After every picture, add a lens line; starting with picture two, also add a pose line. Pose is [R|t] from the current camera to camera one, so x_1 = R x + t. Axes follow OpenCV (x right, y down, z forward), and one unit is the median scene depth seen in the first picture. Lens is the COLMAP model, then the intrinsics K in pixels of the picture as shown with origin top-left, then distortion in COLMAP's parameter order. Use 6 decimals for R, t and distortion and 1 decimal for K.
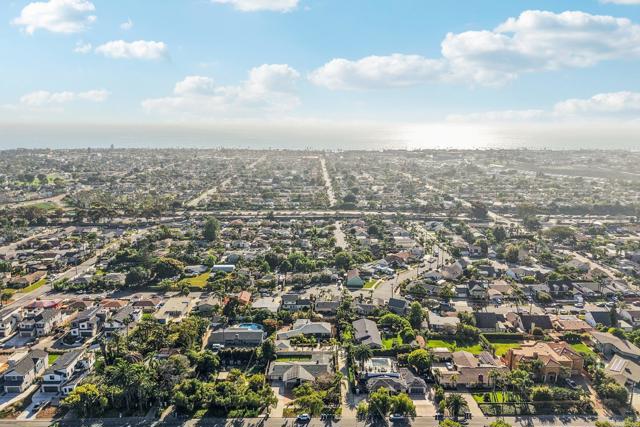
lens RADIAL K [[430.4, 0, 316.8], [0, 430.4, 215.3], [0, 0, 1]] dist [0.008695, -0.000372]
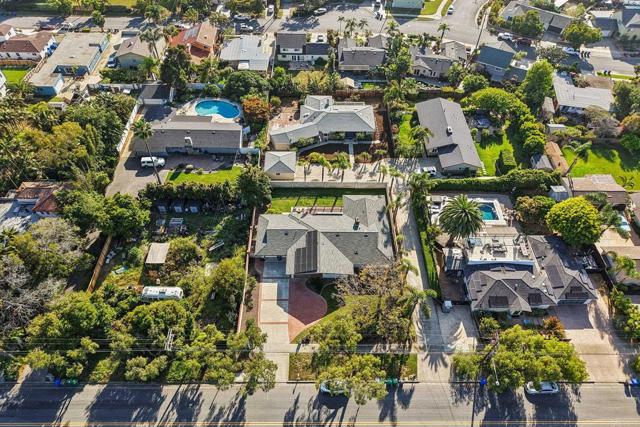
lens RADIAL K [[430.4, 0, 316.8], [0, 430.4, 215.3], [0, 0, 1]] dist [0.008695, -0.000372]
pose [[0.999880, 0.011617, 0.010221, -0.038752], [-0.015457, 0.780525, 0.624933, 0.032983], [-0.000717, -0.625016, 0.780612, 0.526924]]
